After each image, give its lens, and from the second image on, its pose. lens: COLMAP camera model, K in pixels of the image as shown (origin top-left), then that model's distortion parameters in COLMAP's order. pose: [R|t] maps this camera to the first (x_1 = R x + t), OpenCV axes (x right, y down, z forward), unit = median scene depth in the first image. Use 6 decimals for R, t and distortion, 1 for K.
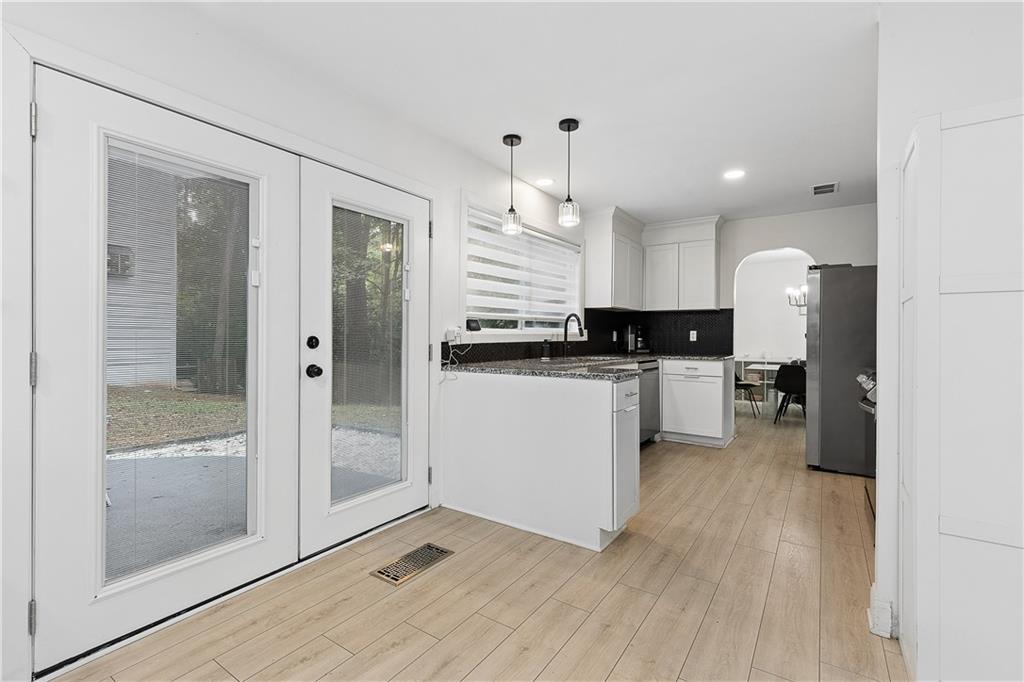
lens RADIAL K [[460.5, 0, 513.3], [0, 460.5, 339.7], [0, 0, 1]] dist [0.001286, -0.000036]
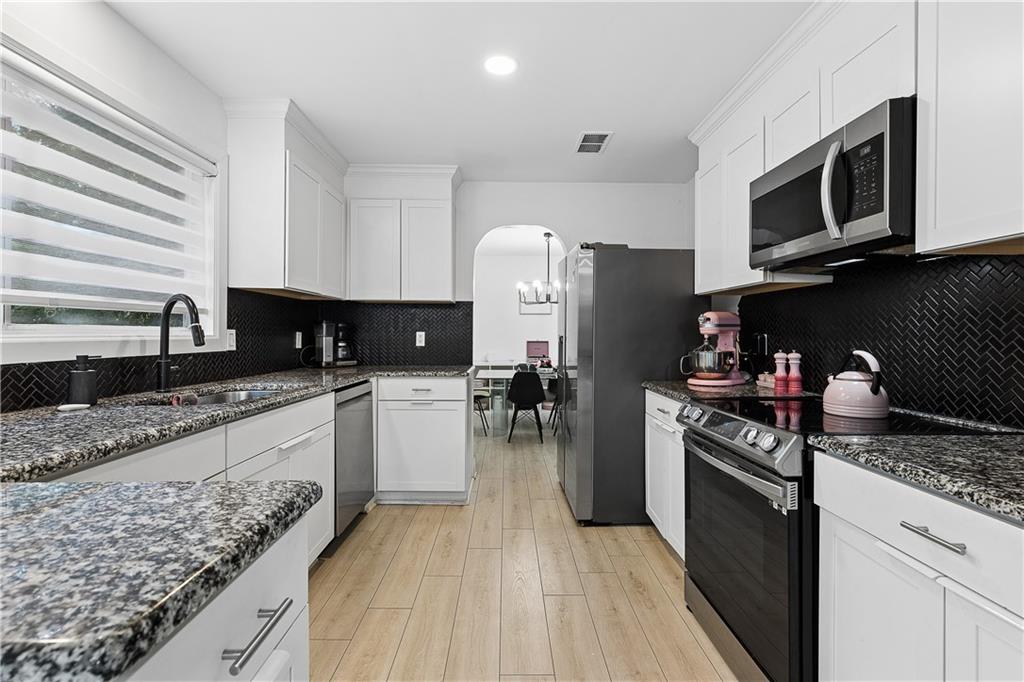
lens RADIAL K [[460.5, 0, 513.3], [0, 460.5, 339.7], [0, 0, 1]] dist [0.001286, -0.000036]
pose [[0.822030, -0.005643, 0.569416, 0.125154], [0.002626, 0.999978, 0.006119, -0.012660], [-0.569438, -0.003535, 0.822027, 0.398657]]
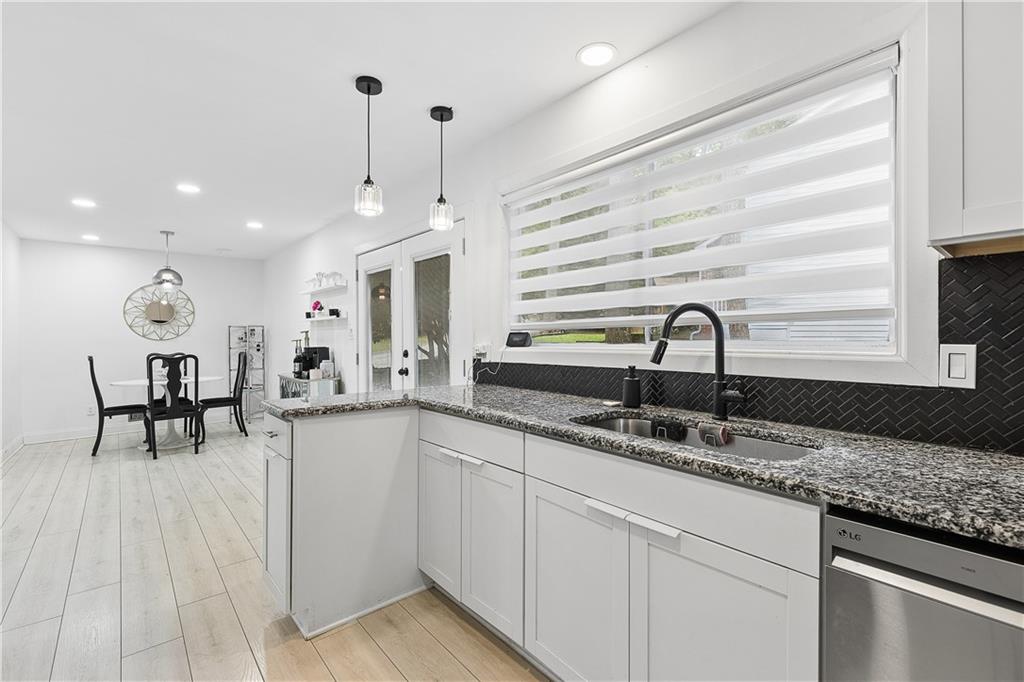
lens RADIAL K [[460.5, 0, 513.3], [0, 460.5, 339.7], [0, 0, 1]] dist [0.001286, -0.000036]
pose [[-0.269420, -0.002092, -0.963020, 0.476803], [-0.008260, 0.999966, 0.000138, -0.022127], [0.962987, 0.007992, -0.269428, 0.857476]]
